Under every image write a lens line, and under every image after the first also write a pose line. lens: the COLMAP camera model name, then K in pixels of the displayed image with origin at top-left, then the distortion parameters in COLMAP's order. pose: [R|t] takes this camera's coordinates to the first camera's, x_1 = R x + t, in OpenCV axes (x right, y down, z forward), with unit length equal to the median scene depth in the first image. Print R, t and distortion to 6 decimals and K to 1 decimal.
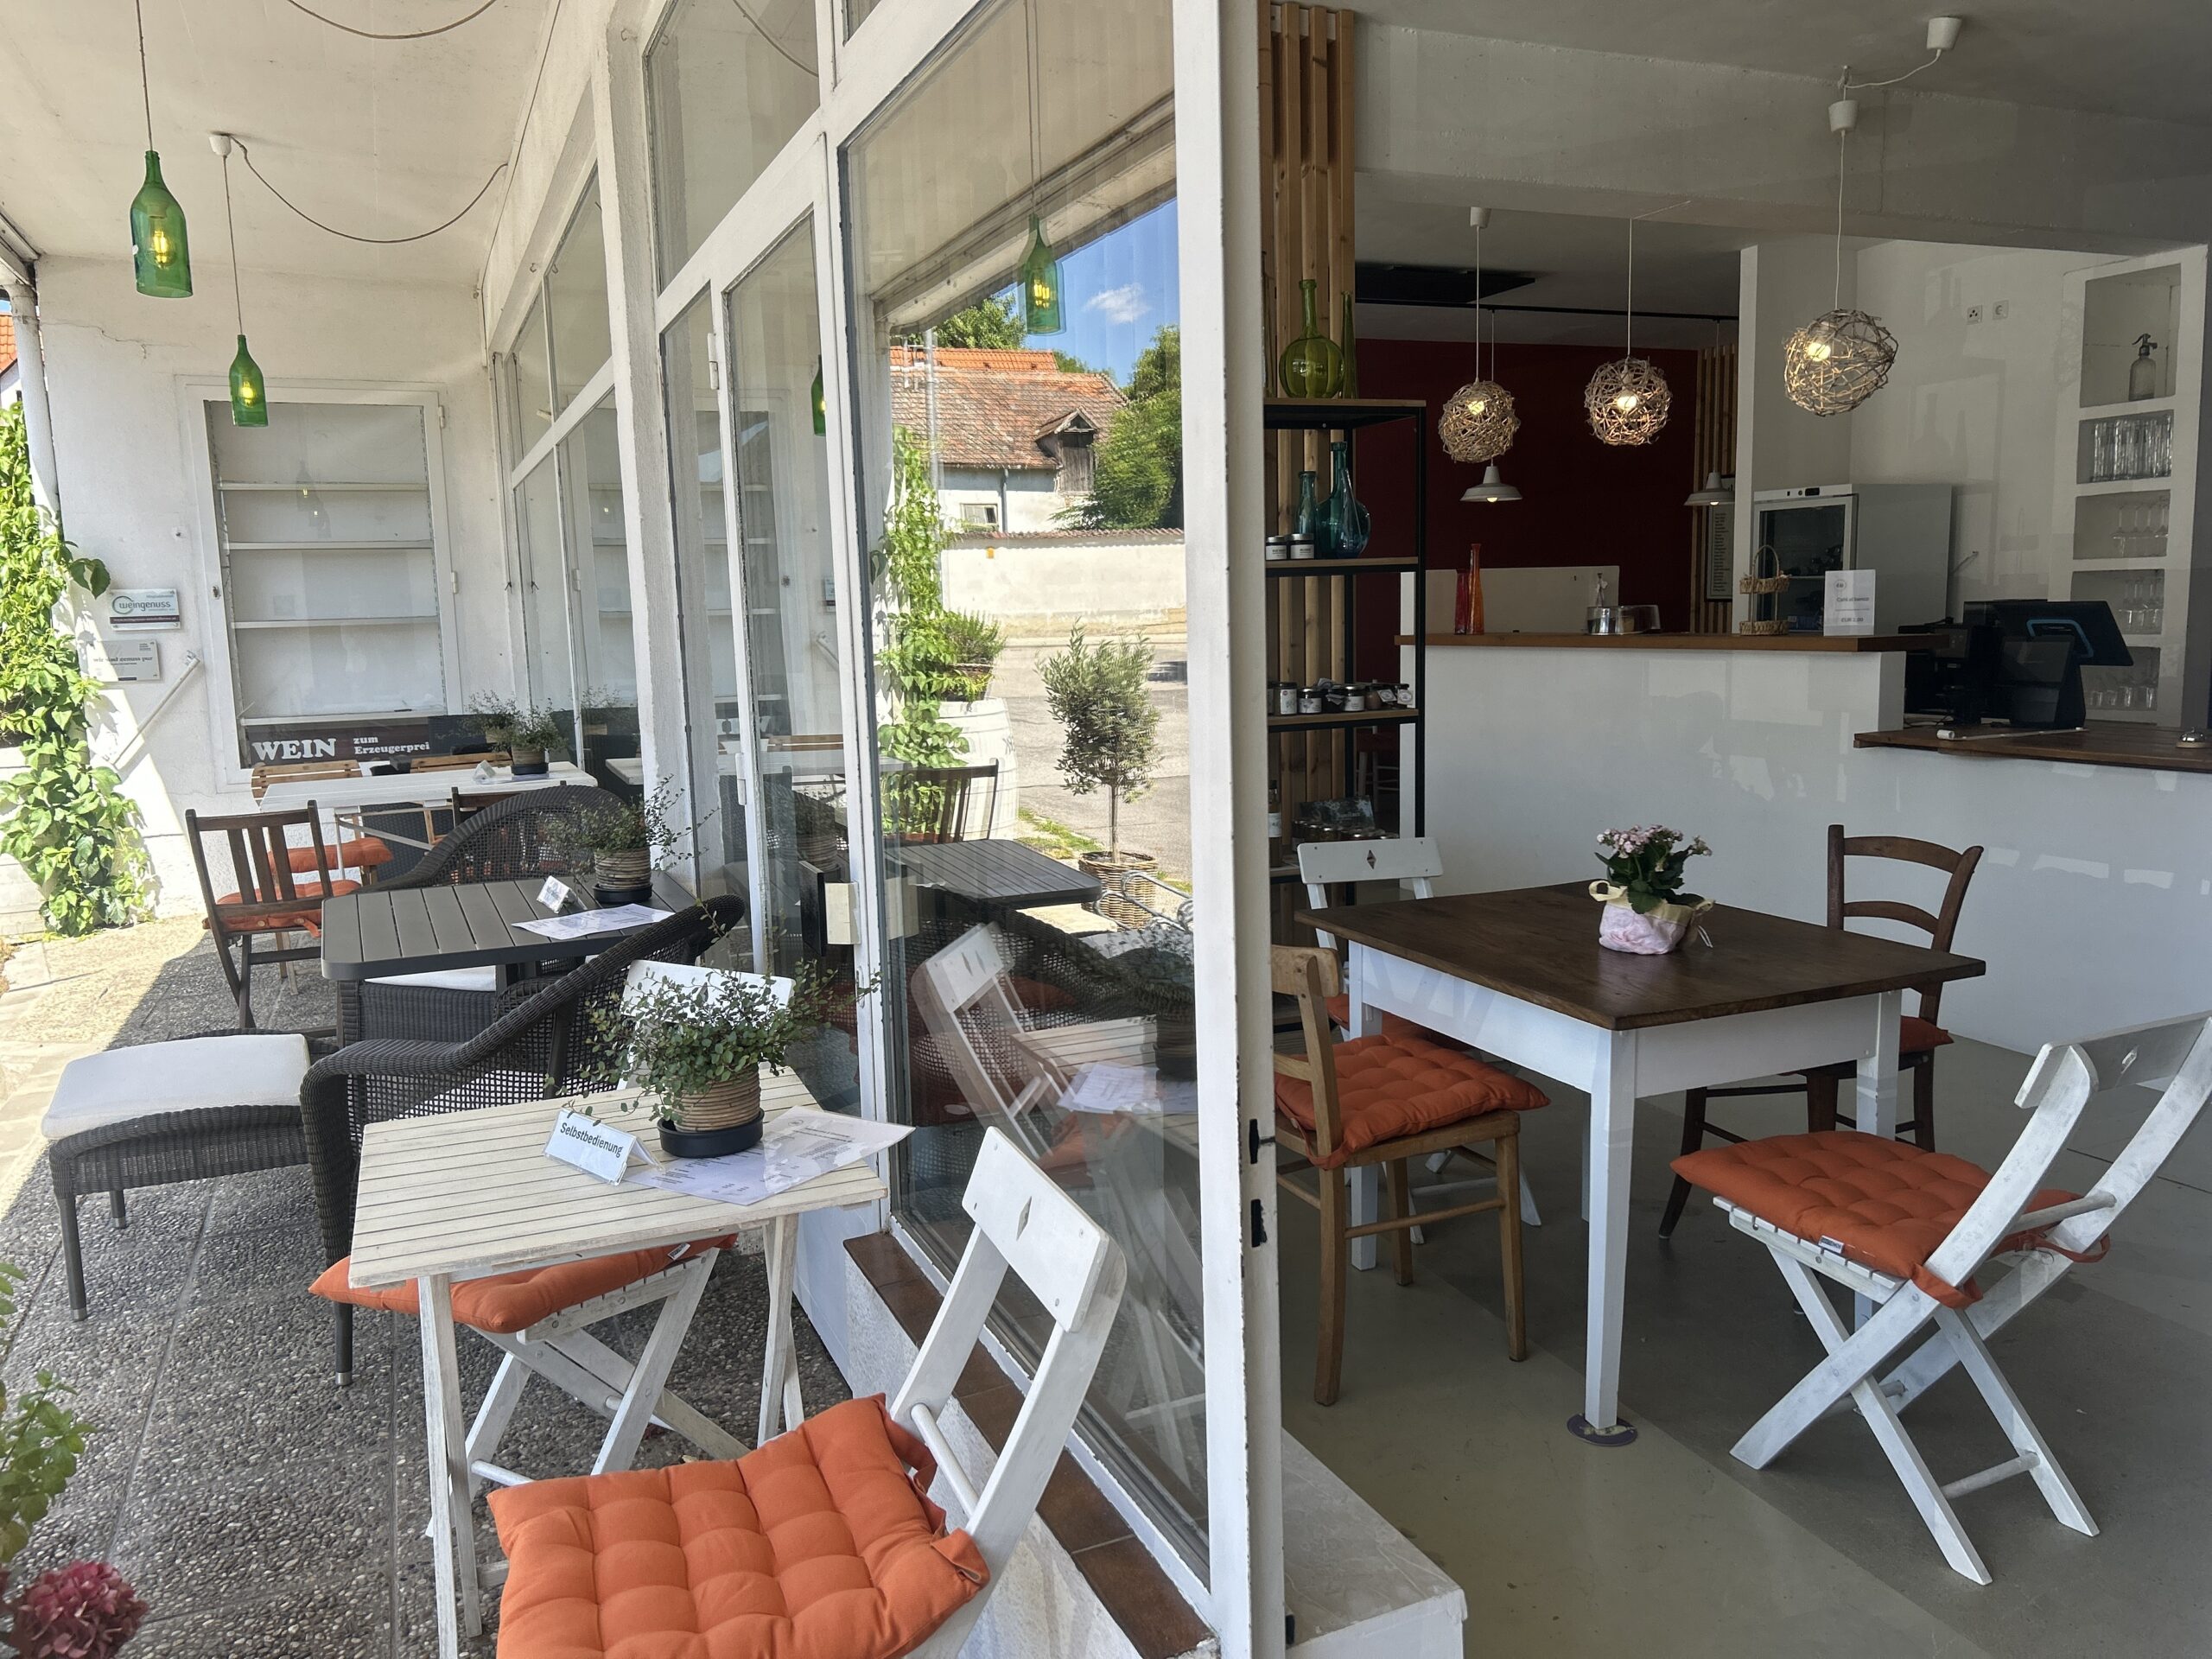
lens RADIAL K [[1683.8, 0, 1101.3], [0, 1683.8, 841.3], [0, 0, 1]] dist [0.068429, -0.073440]
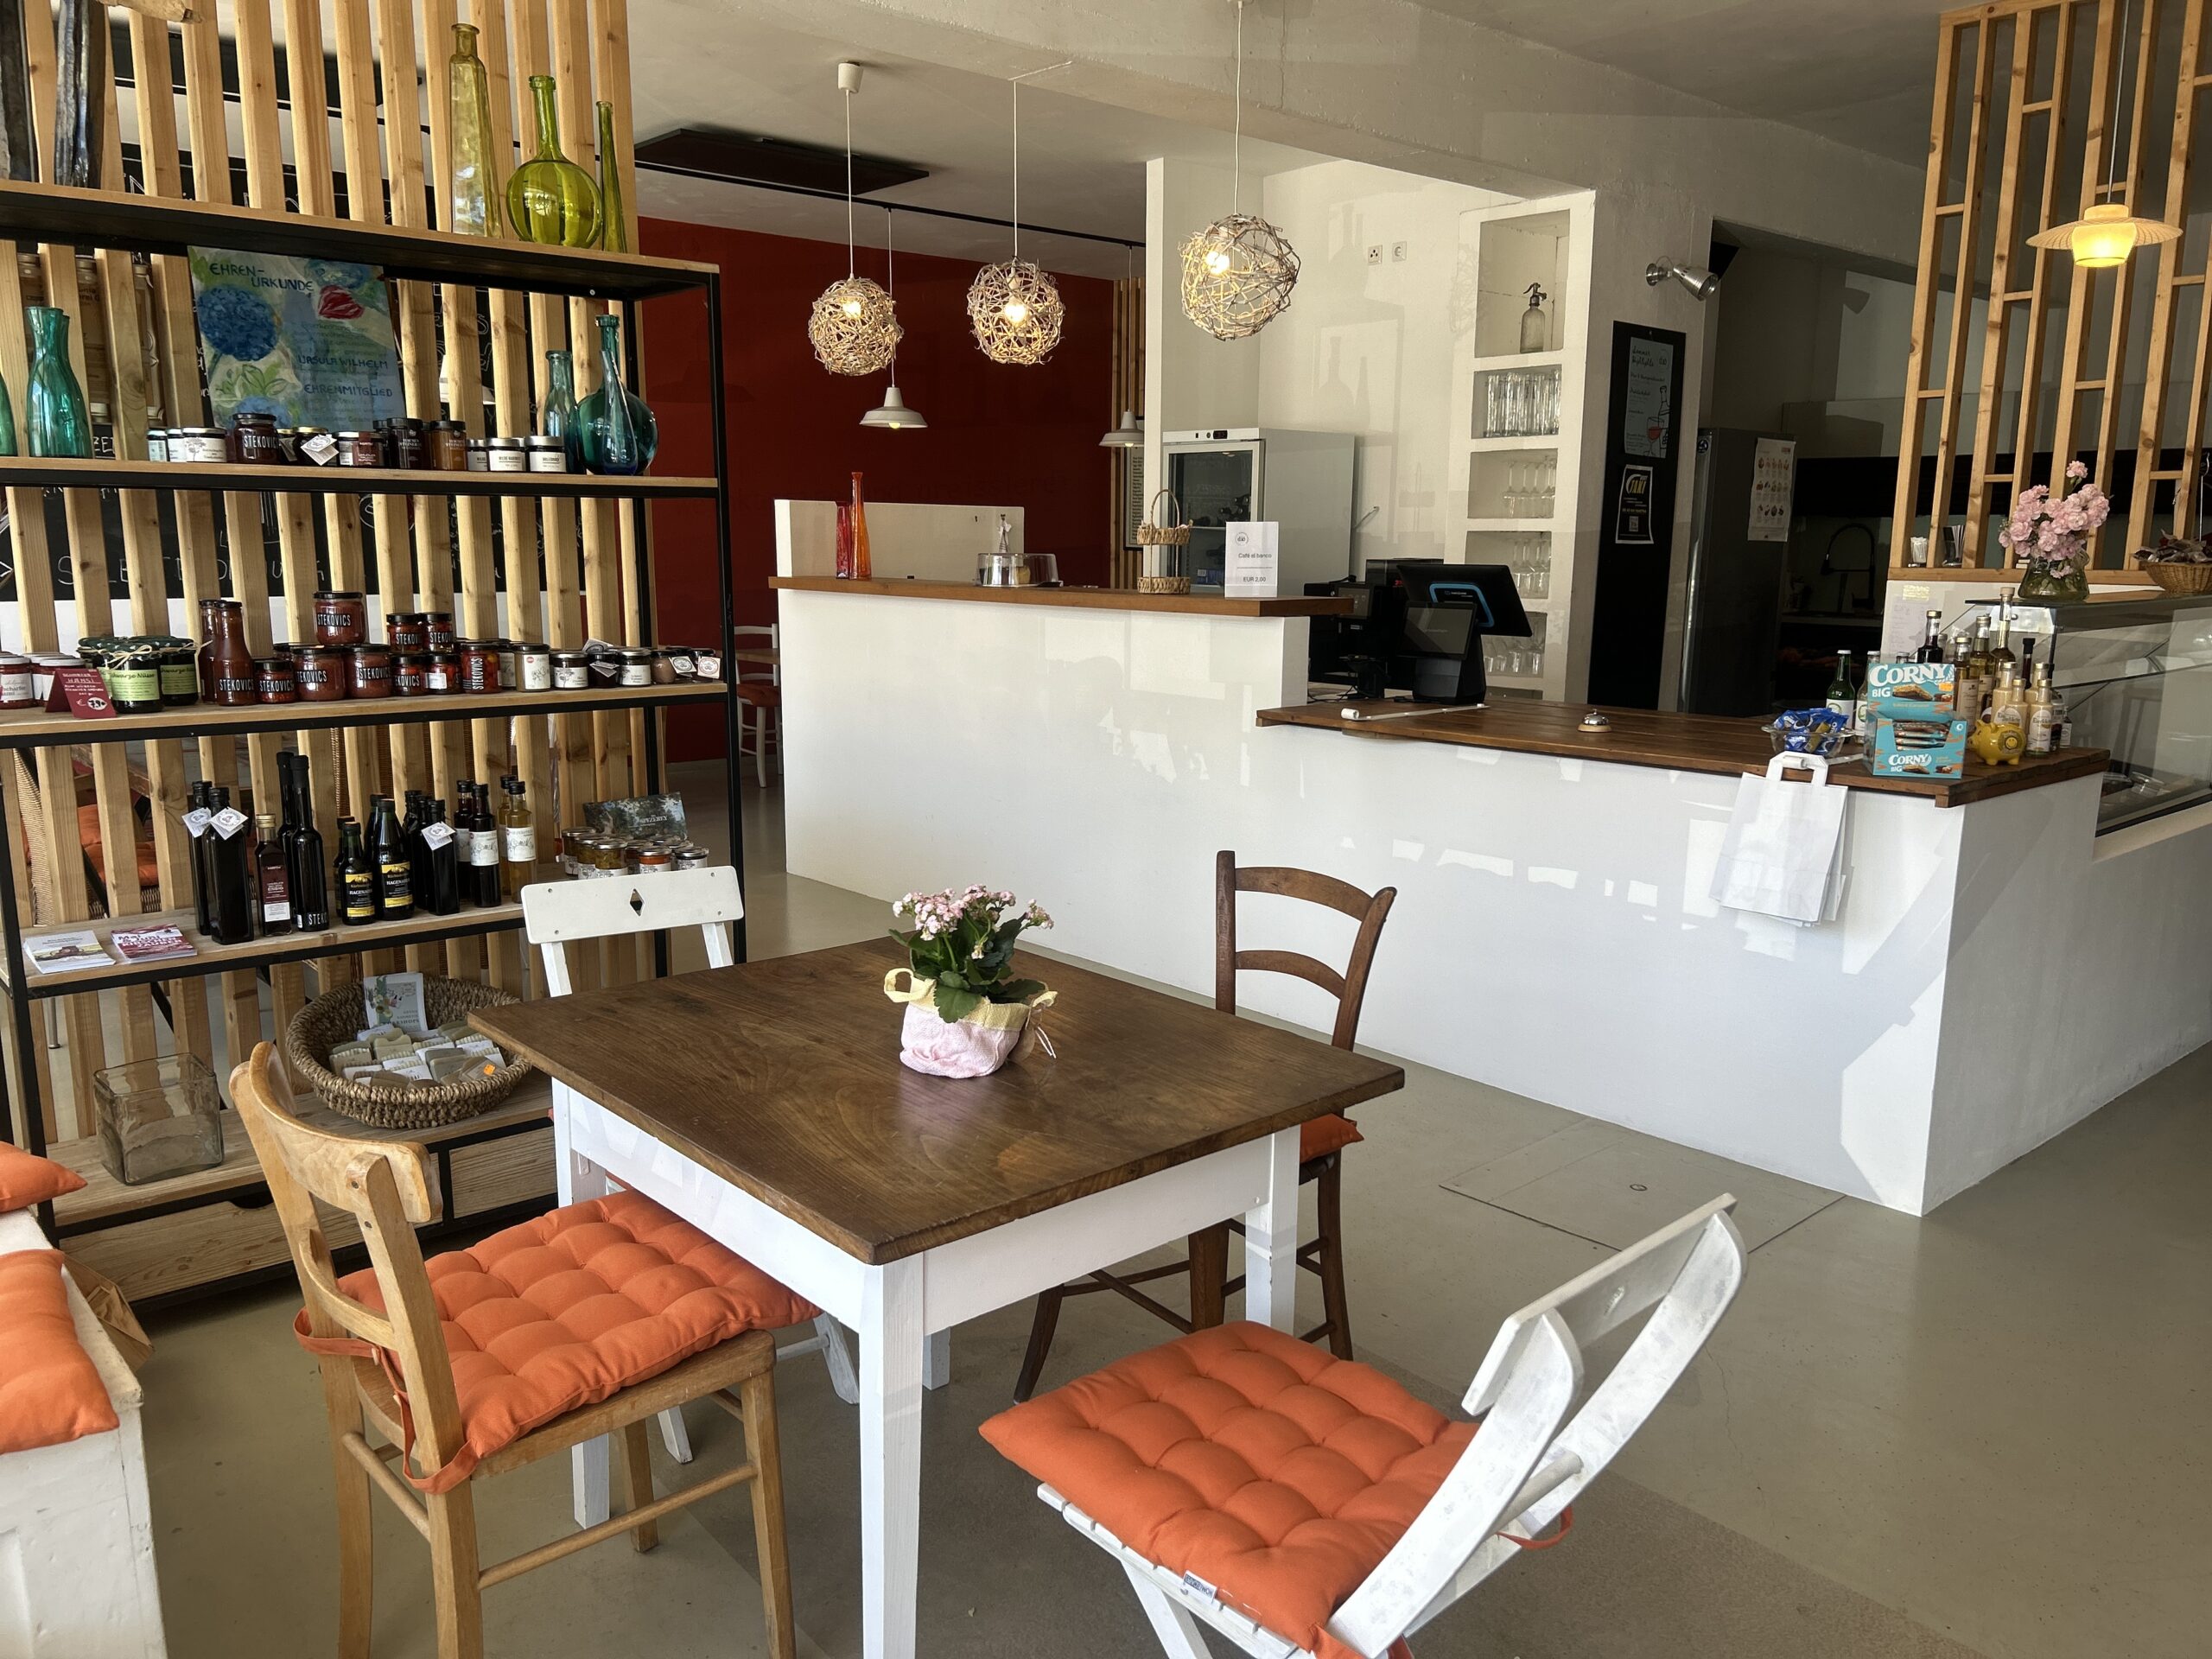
lens RADIAL K [[1683.8, 0, 1099.9], [0, 1683.8, 867.9], [0, 0, 1]] dist [0.068429, -0.073440]
pose [[0.950903, -0.027438, 0.308270, 0.093357], [0.010936, 0.998419, 0.055132, -0.030239], [-0.309295, -0.049054, 0.949700, 0.192133]]
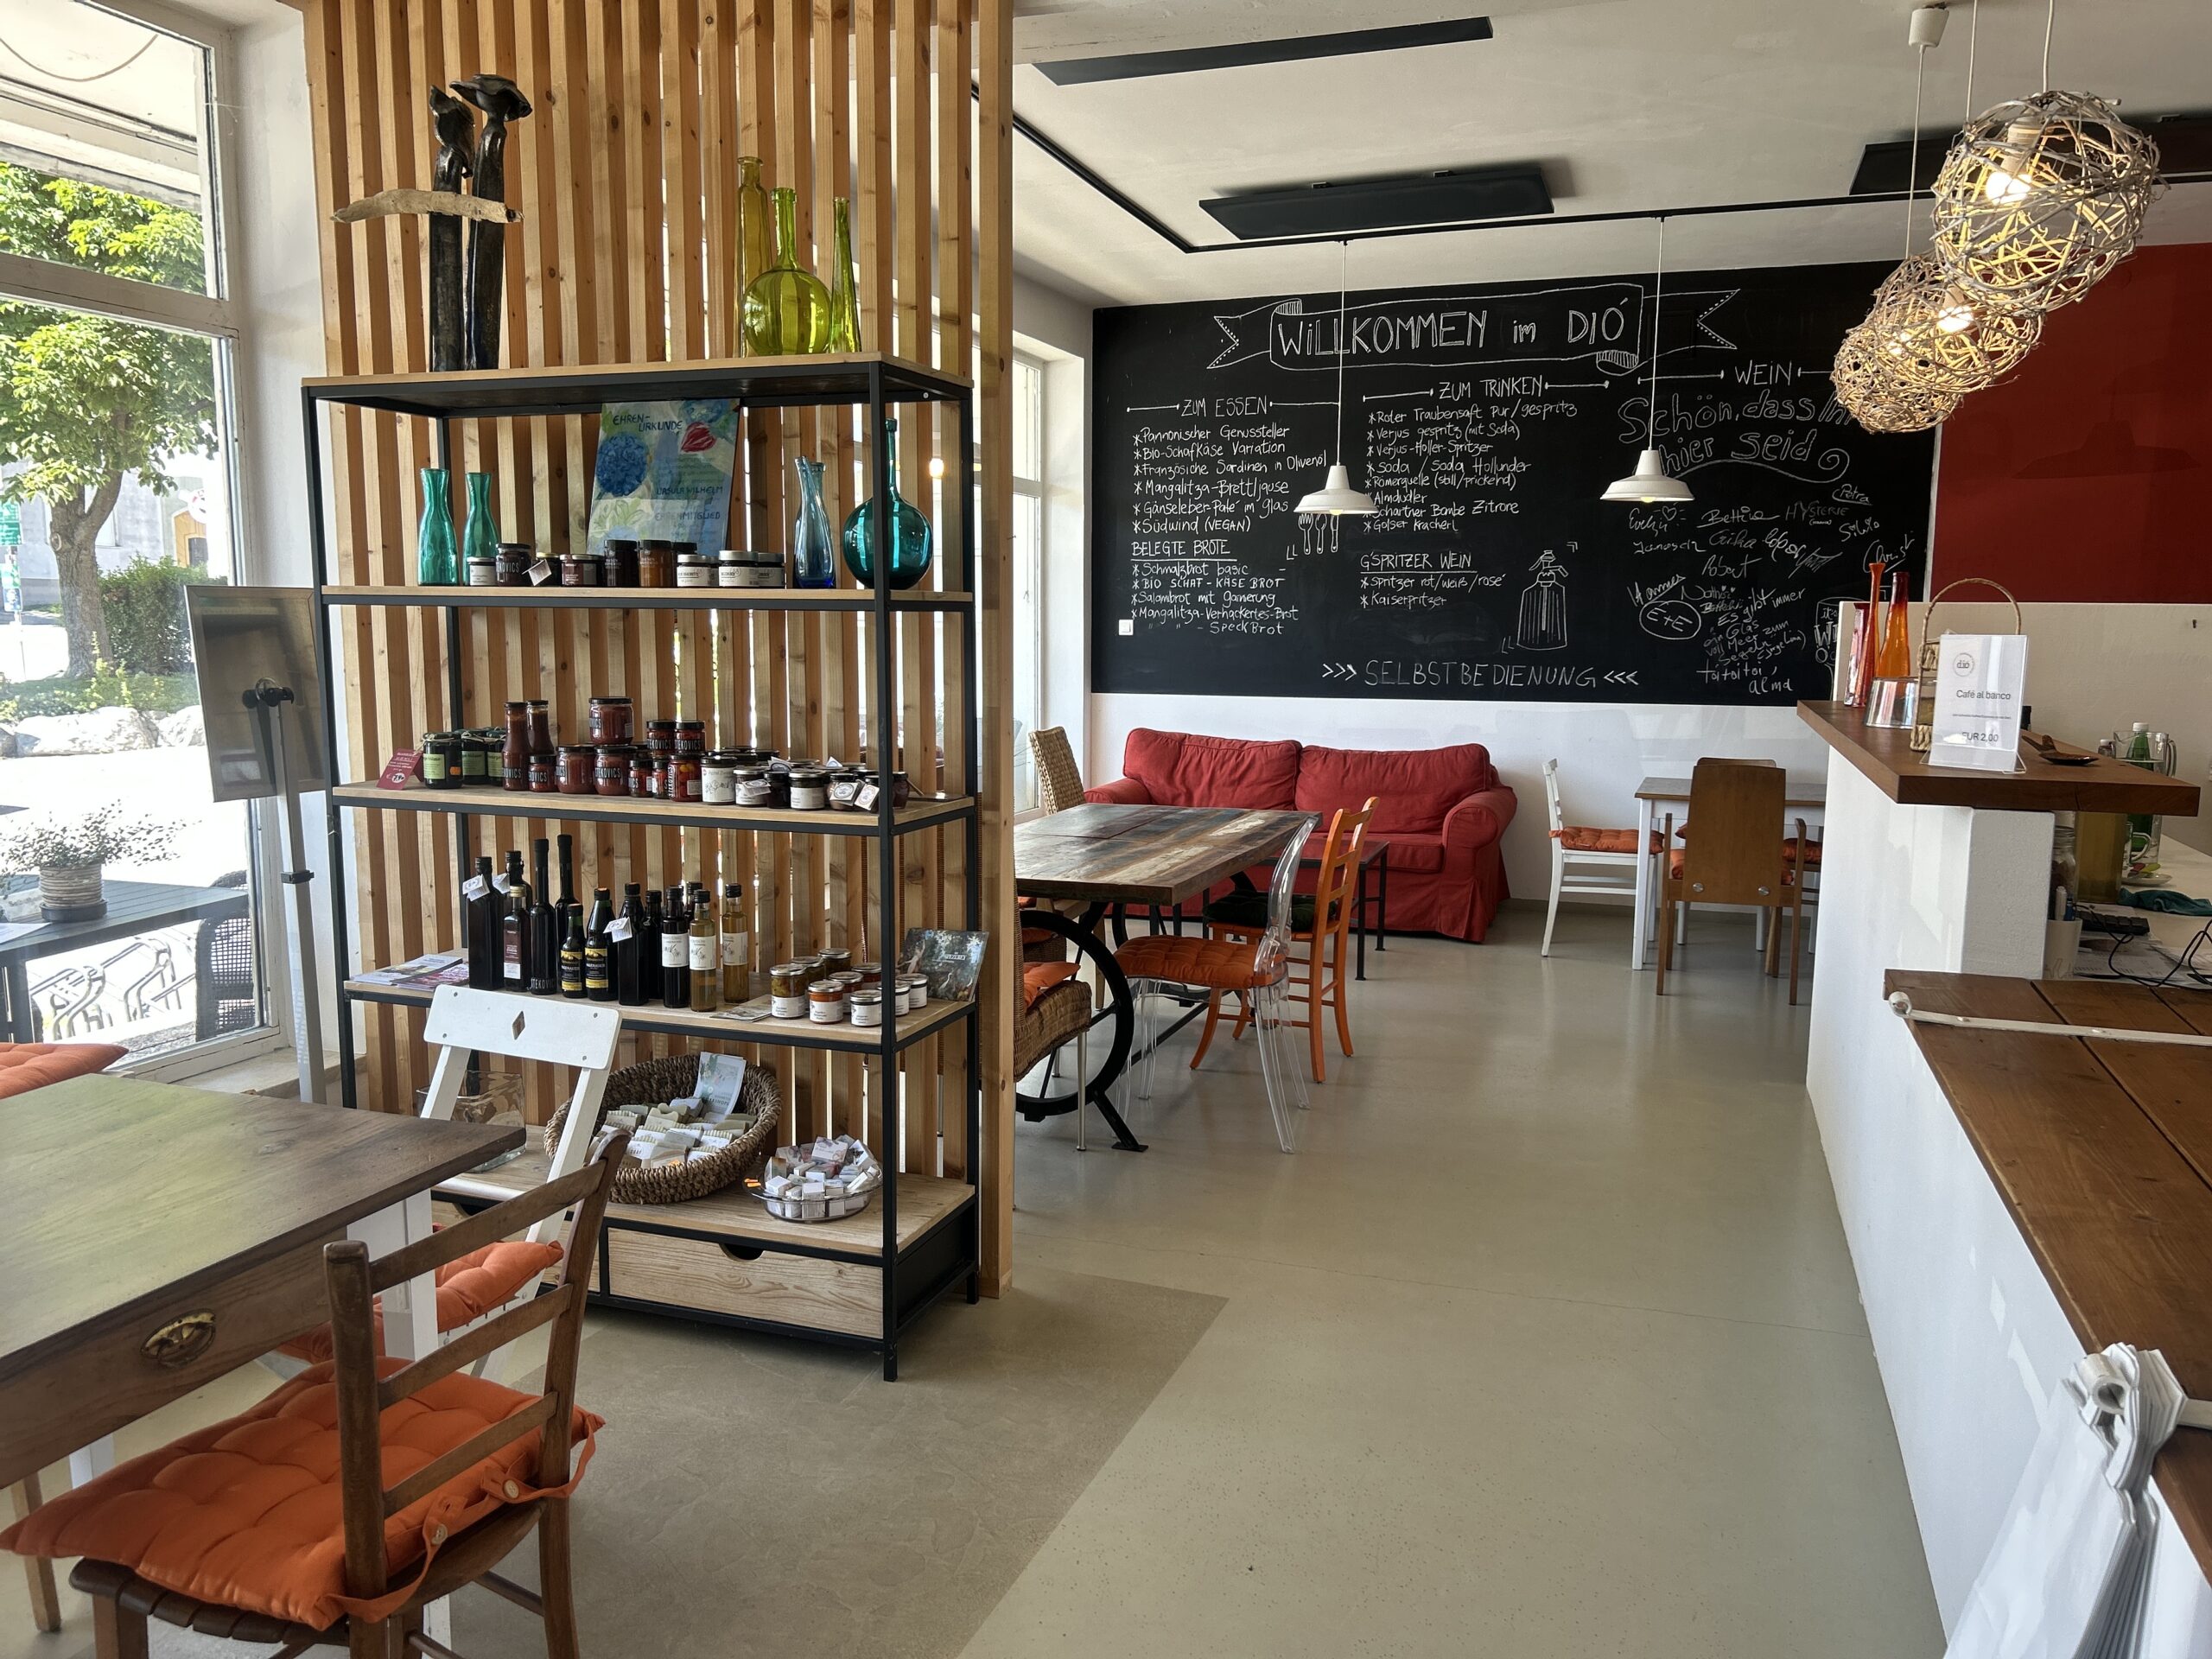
lens RADIAL K [[1683.8, 0, 1105.9], [0, 1683.8, 838.9], [0, 0, 1]] dist [0.068429, -0.073440]
pose [[0.729104, 0.123975, -0.673081, 0.620964], [-0.122512, 0.991214, 0.049864, -0.099867], [0.673348, 0.046105, 0.737886, 0.498778]]
